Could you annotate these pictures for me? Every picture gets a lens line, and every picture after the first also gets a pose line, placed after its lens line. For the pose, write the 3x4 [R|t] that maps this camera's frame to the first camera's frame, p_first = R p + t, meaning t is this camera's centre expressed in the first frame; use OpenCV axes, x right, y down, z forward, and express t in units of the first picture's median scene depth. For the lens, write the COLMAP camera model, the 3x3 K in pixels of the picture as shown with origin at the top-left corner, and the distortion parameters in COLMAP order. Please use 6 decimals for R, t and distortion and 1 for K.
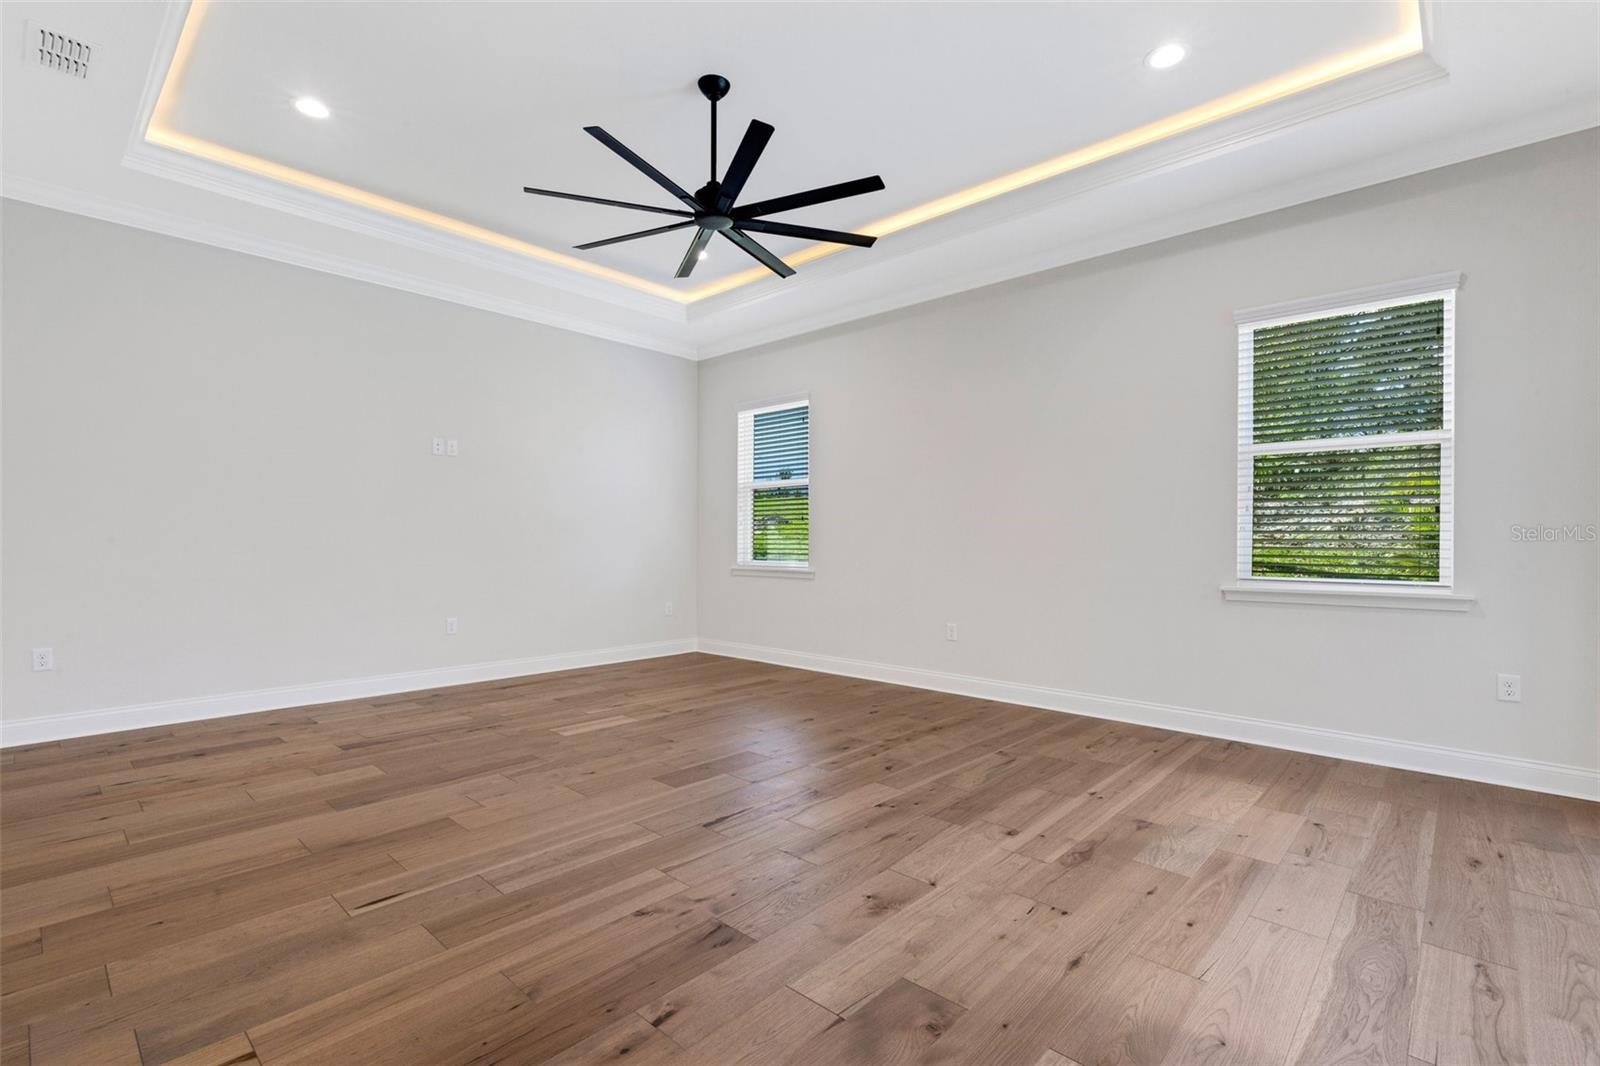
lens RADIAL K [[730.9, 0, 806.6], [0, 730.9, 540.4], [0, 0, 1]] dist [-0.003694, 0.002068]
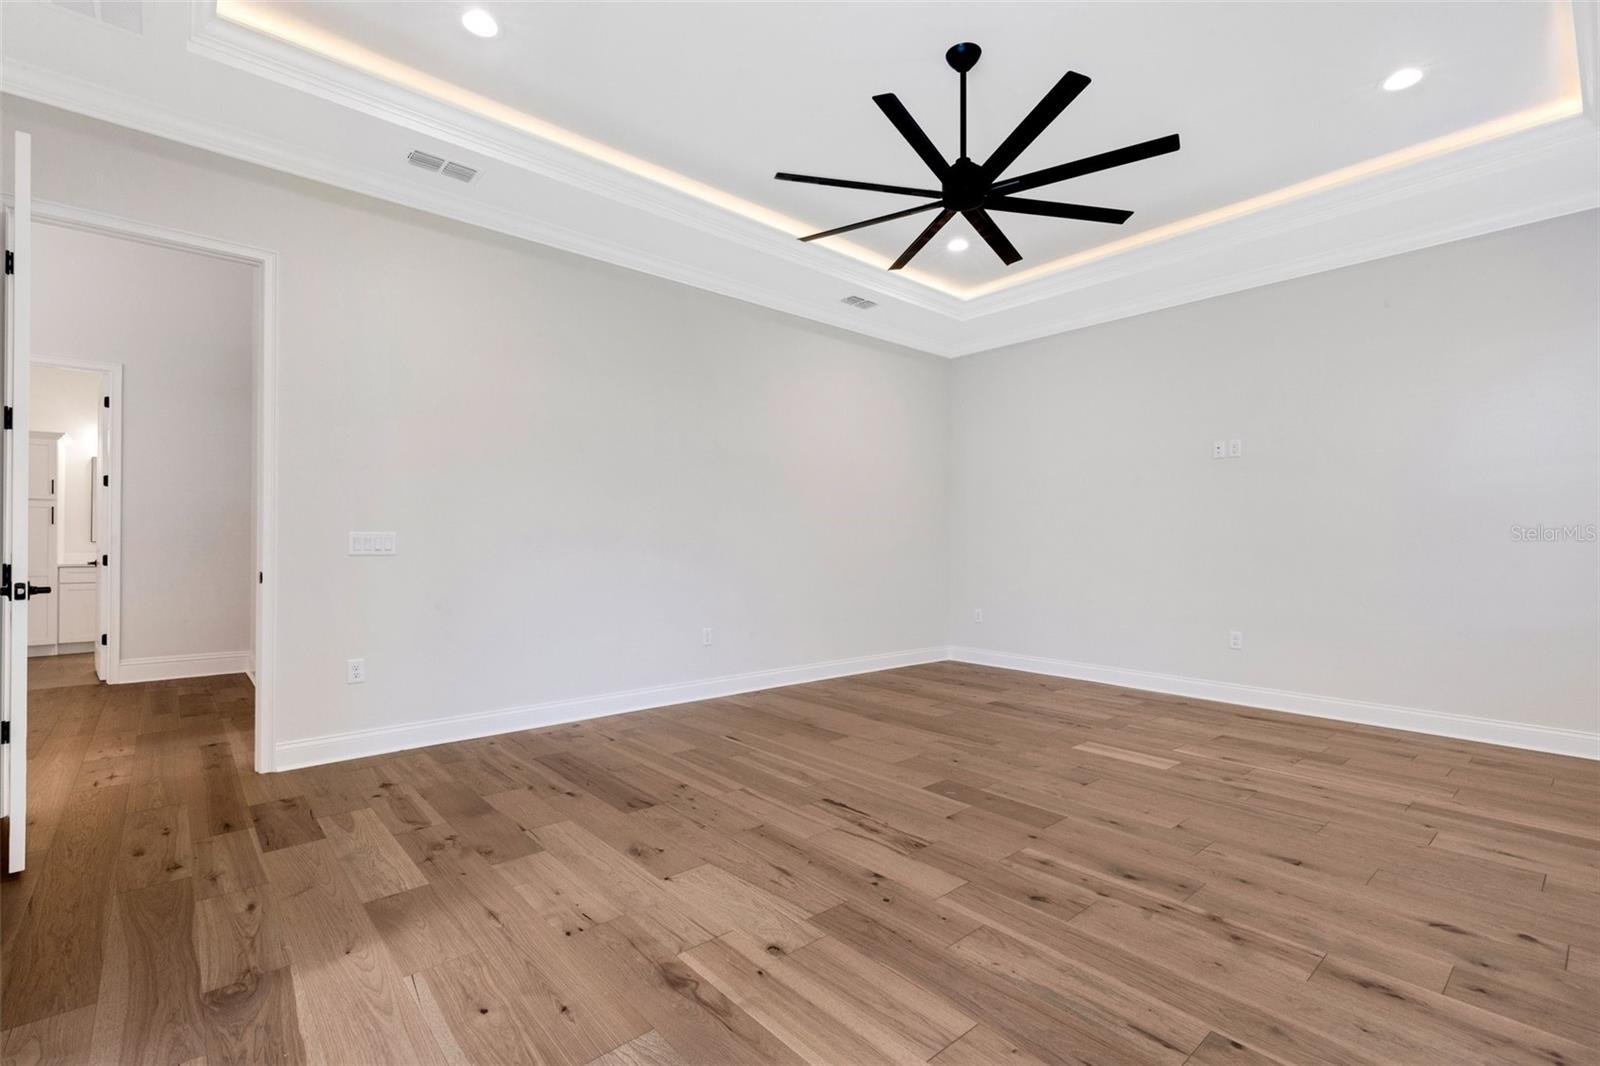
lens RADIAL K [[730.9, 0, 798.0], [0, 730.9, 535.5], [0, 0, 1]] dist [-0.003694, 0.002068]
pose [[-0.118059, -0.015411, -0.992887, 0.956005], [-0.005974, 0.999872, -0.014809, 0.003732], [0.992989, 0.004183, -0.118136, 1.059659]]
